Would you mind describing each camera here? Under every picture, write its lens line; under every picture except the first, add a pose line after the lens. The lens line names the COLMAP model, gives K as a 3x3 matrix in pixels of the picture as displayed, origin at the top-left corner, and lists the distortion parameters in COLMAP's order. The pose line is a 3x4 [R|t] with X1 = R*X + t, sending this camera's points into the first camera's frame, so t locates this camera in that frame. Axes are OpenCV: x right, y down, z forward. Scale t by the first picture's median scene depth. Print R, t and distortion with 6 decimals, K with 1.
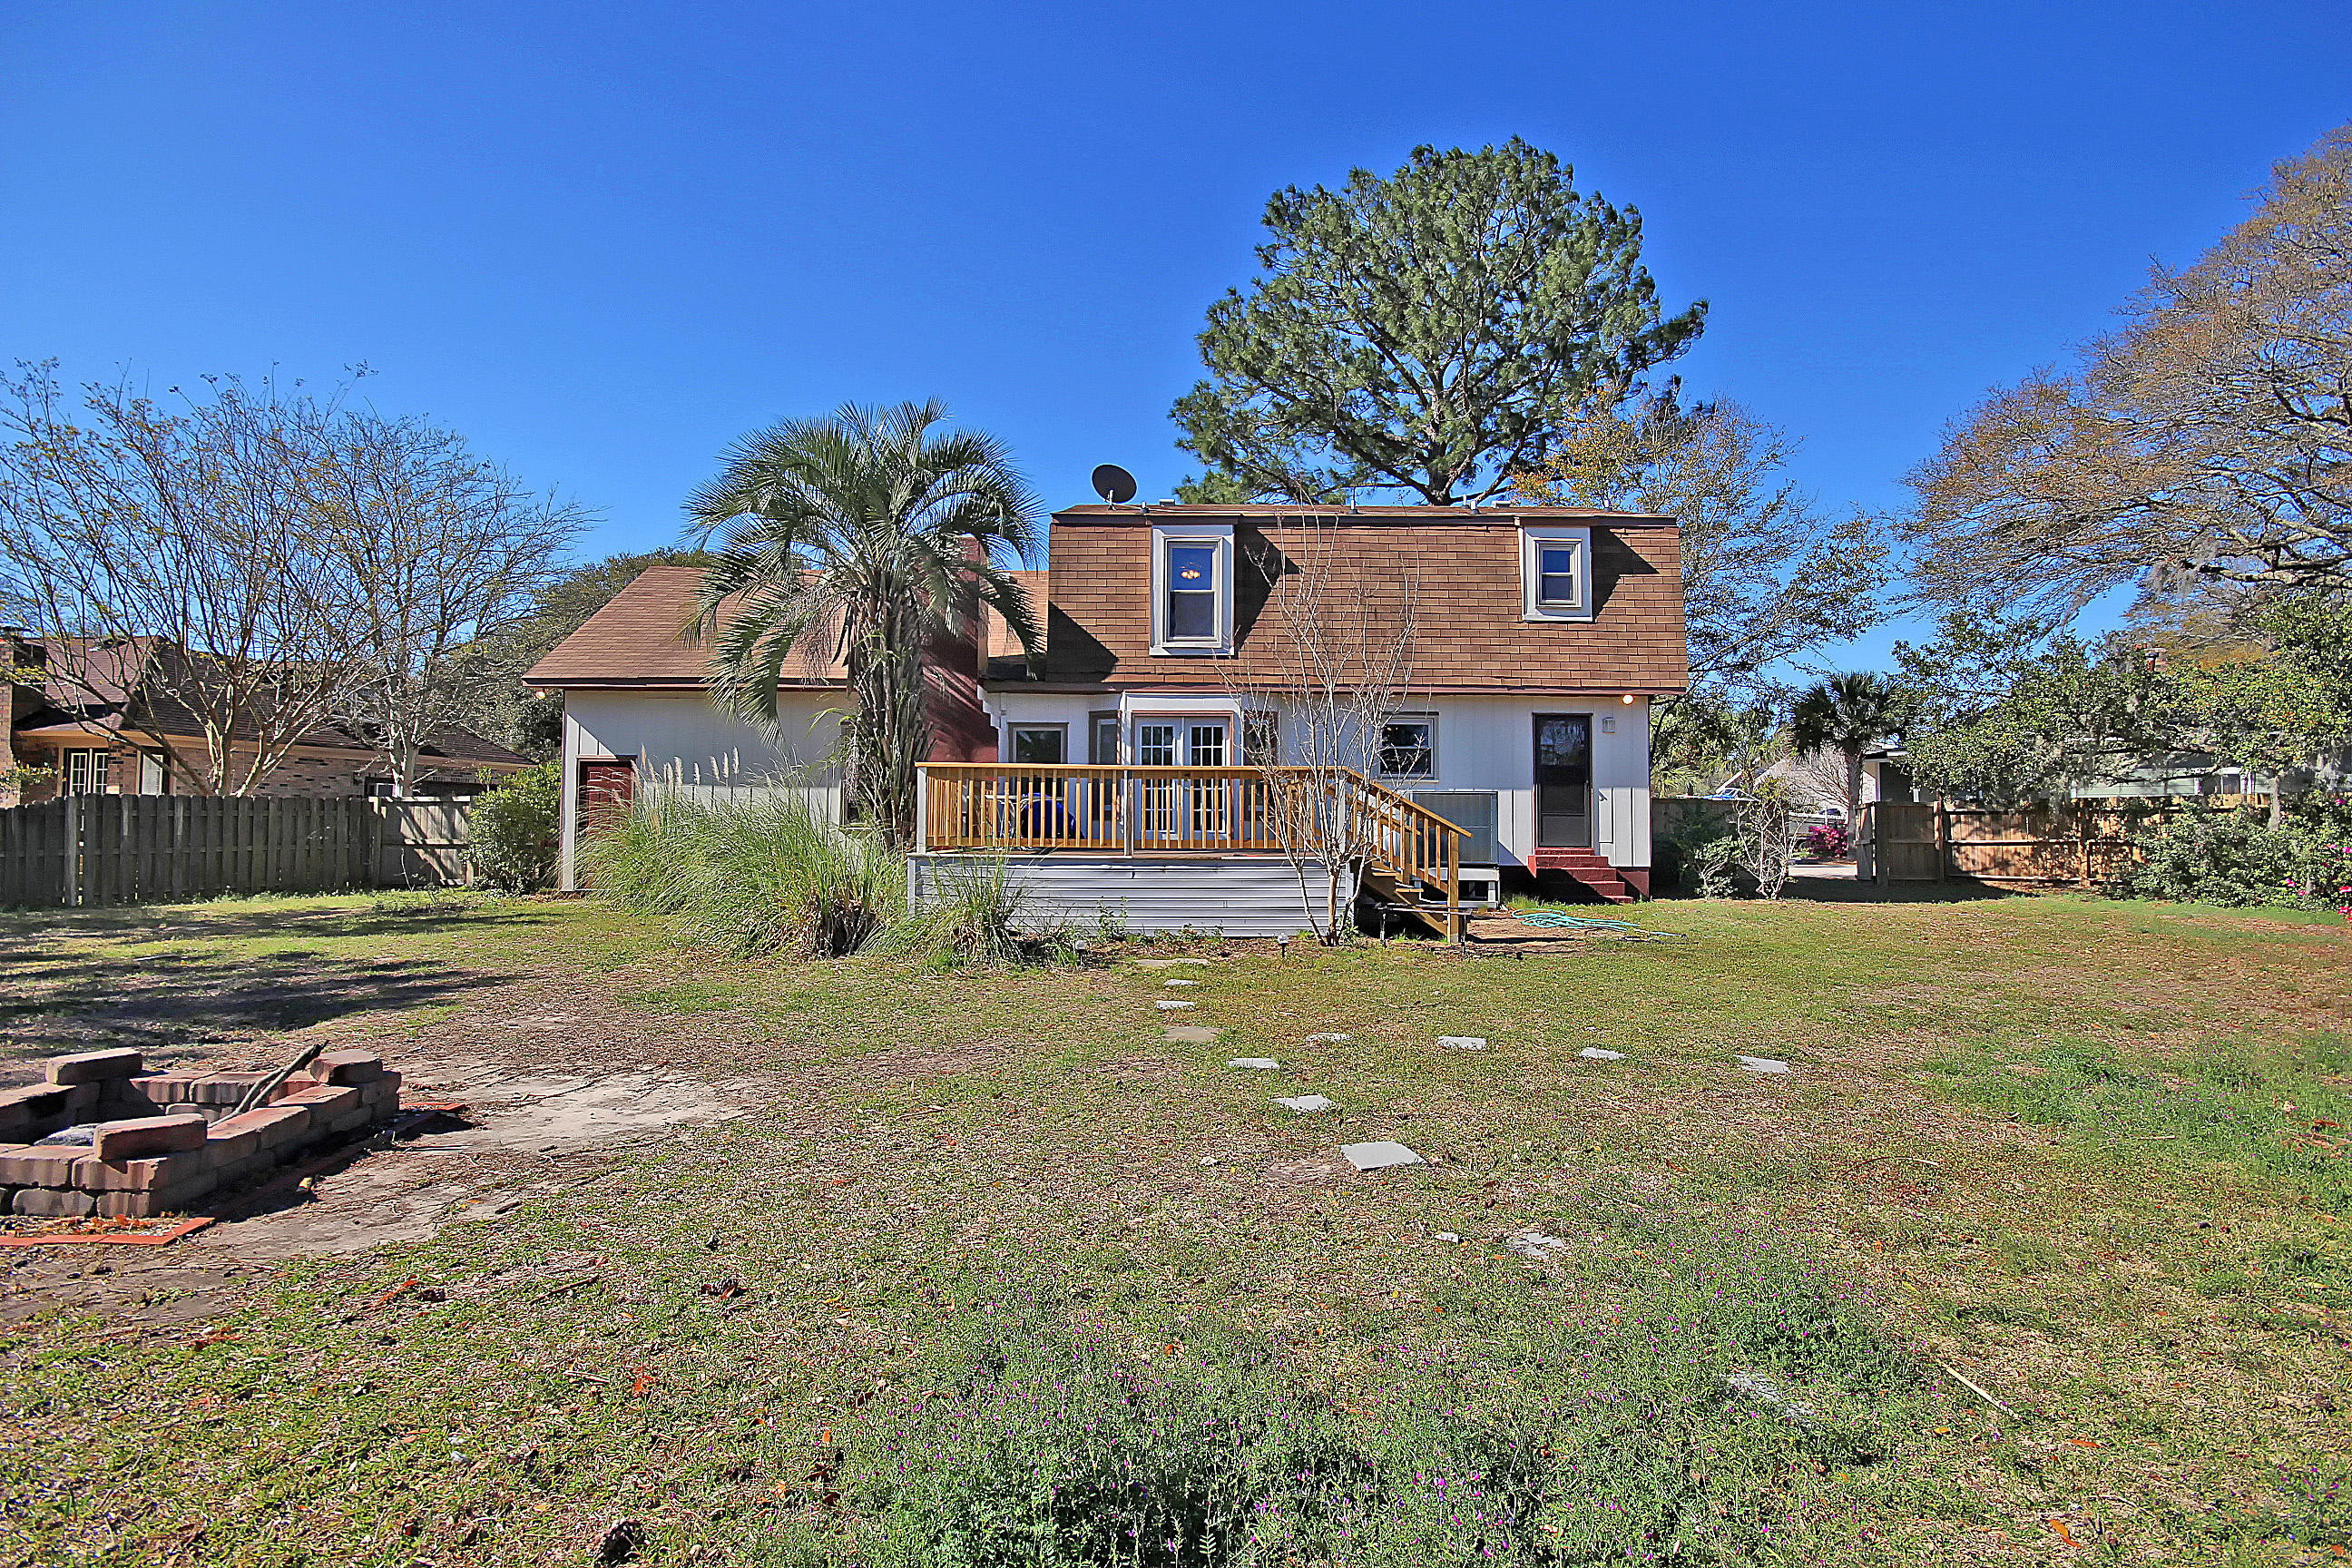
lens RADIAL K [[1093.6, 0, 1179.5], [0, 1093.6, 785.5], [0, 0, 1]] dist [0.000477, -0.000117]
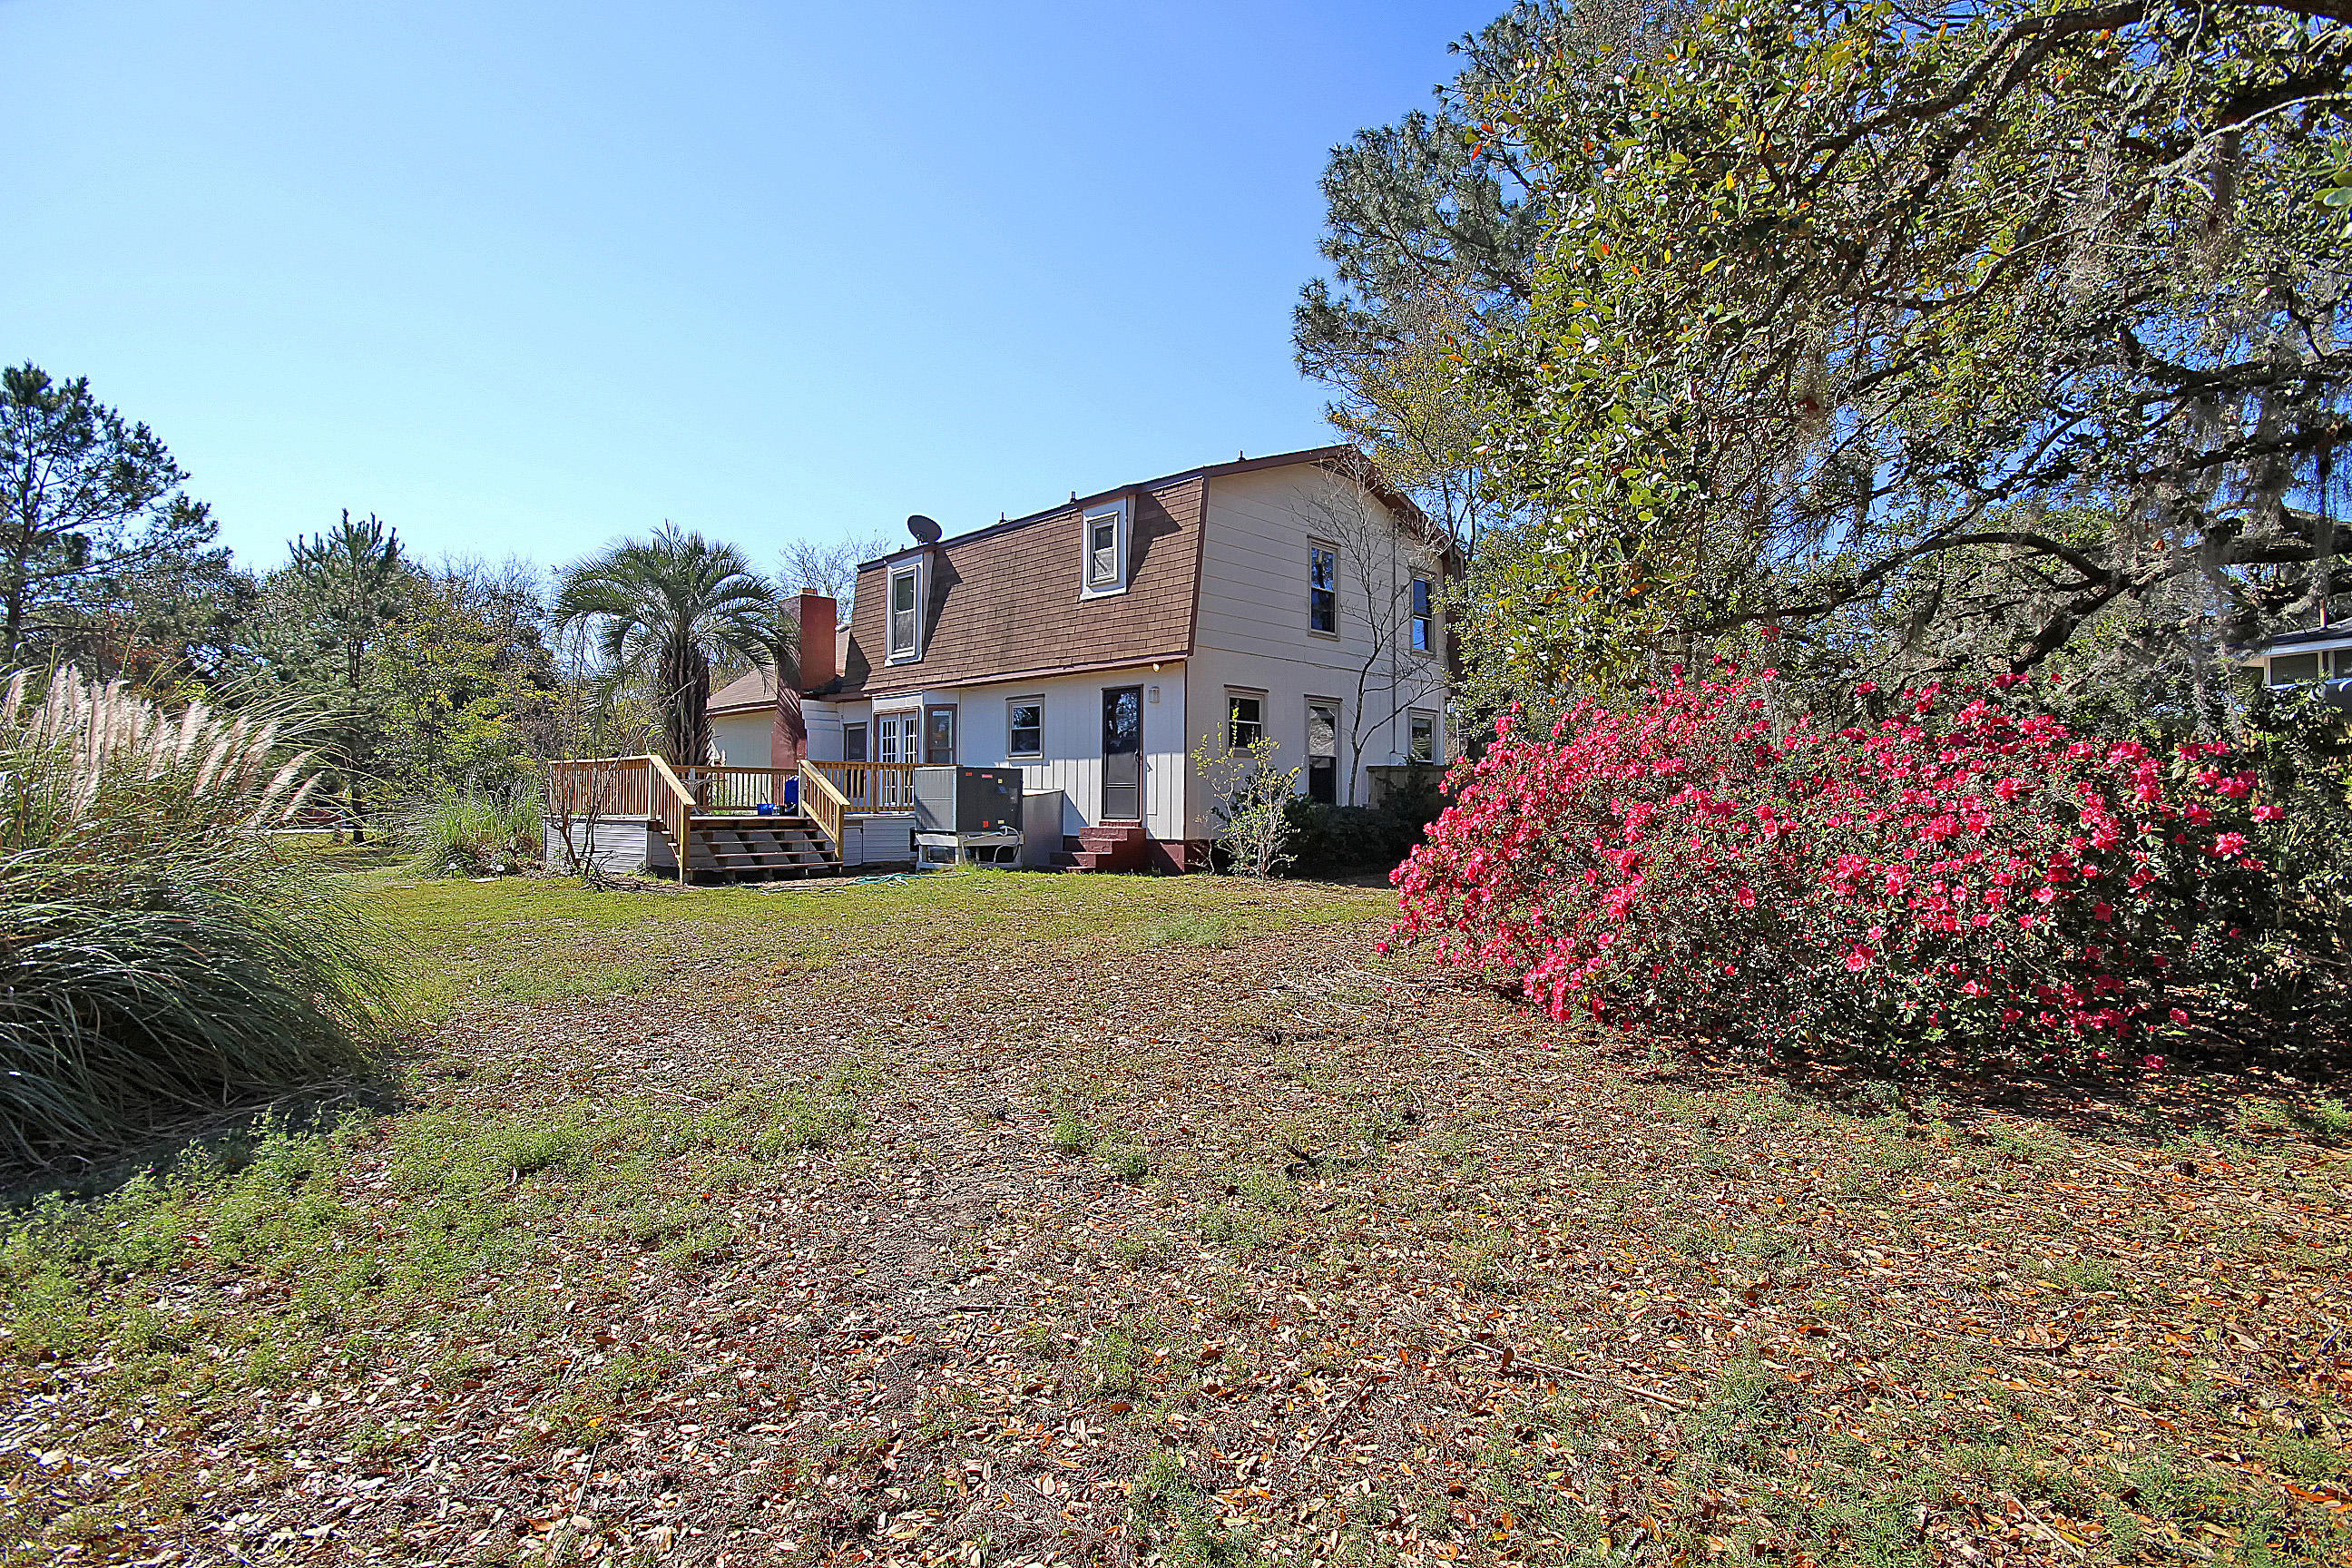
lens RADIAL K [[1093.6, 0, 1179.5], [0, 1093.6, 785.5], [0, 0, 1]] dist [0.000477, -0.000117]
pose [[0.710565, -0.013942, -0.703493, 1.107968], [0.027646, 0.999585, 0.008113, 0.019819], [0.703088, -0.025213, 0.710656, 0.318601]]
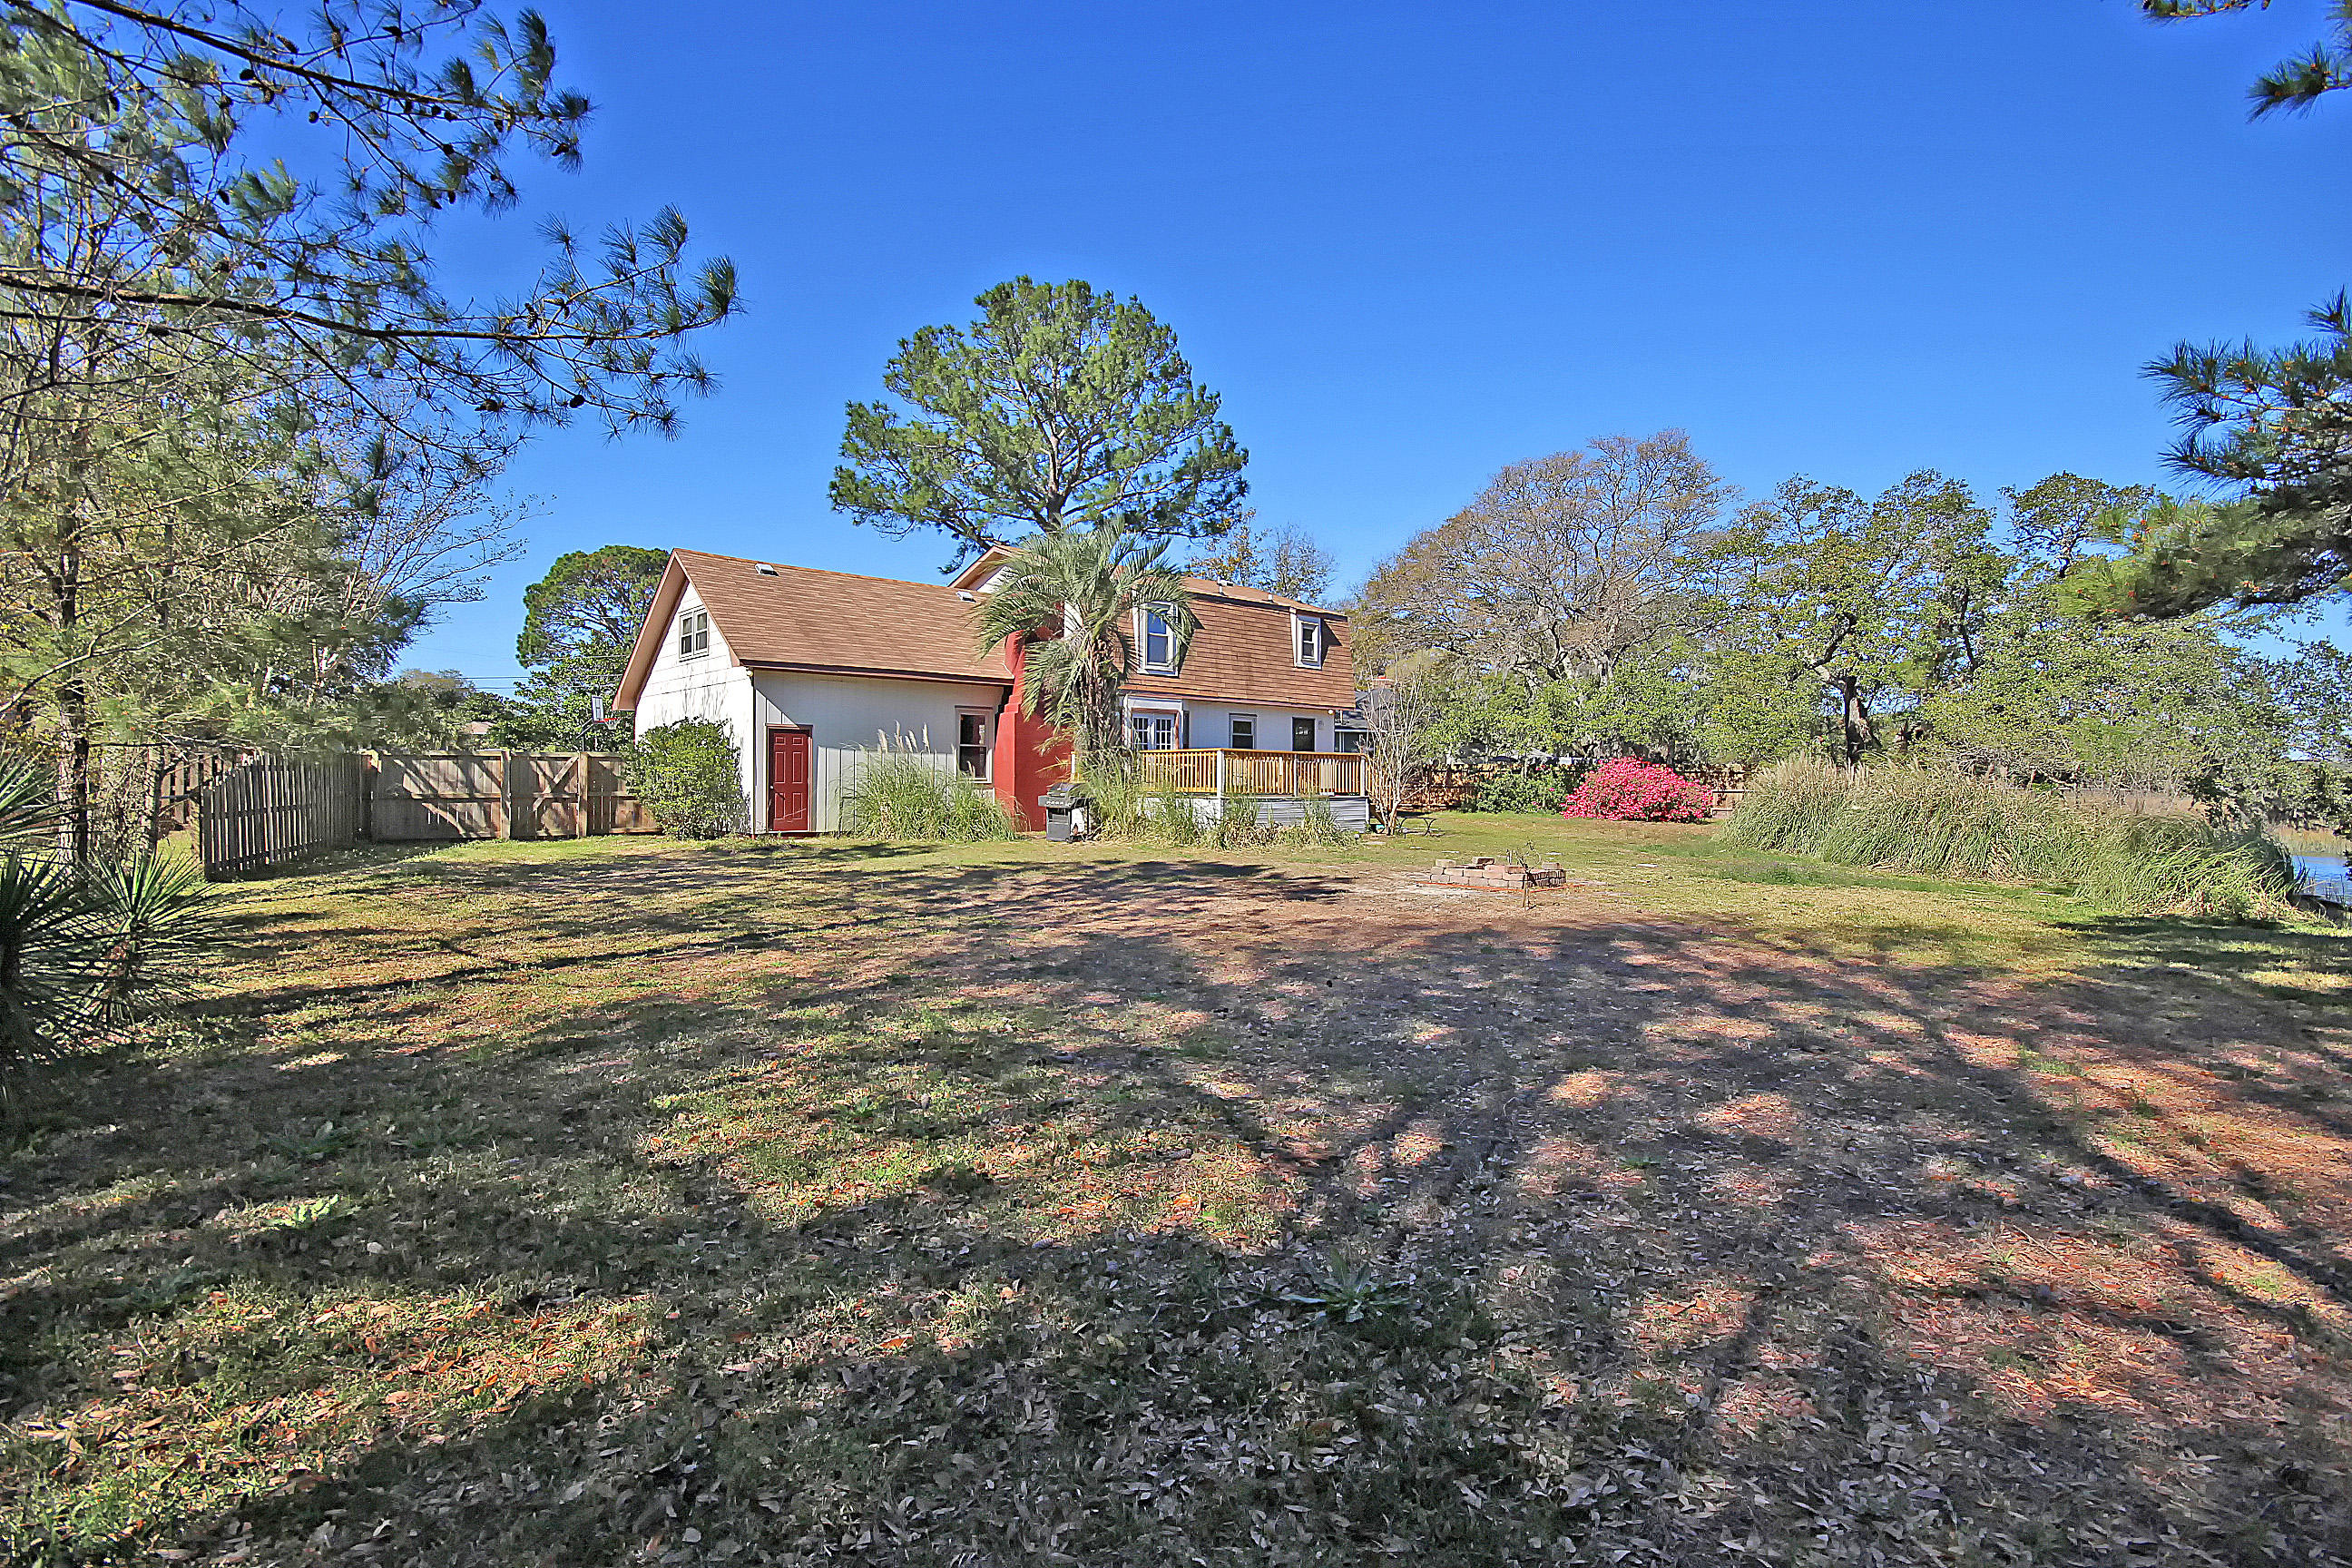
lens RADIAL K [[1093.6, 0, 1179.5], [0, 1093.6, 785.5], [0, 0, 1]] dist [0.000477, -0.000117]
pose [[0.754833, -0.002755, 0.655911, -1.014960], [-0.023739, 0.999221, 0.031516, -0.006554], [-0.655487, -0.039360, 0.754180, -0.246273]]
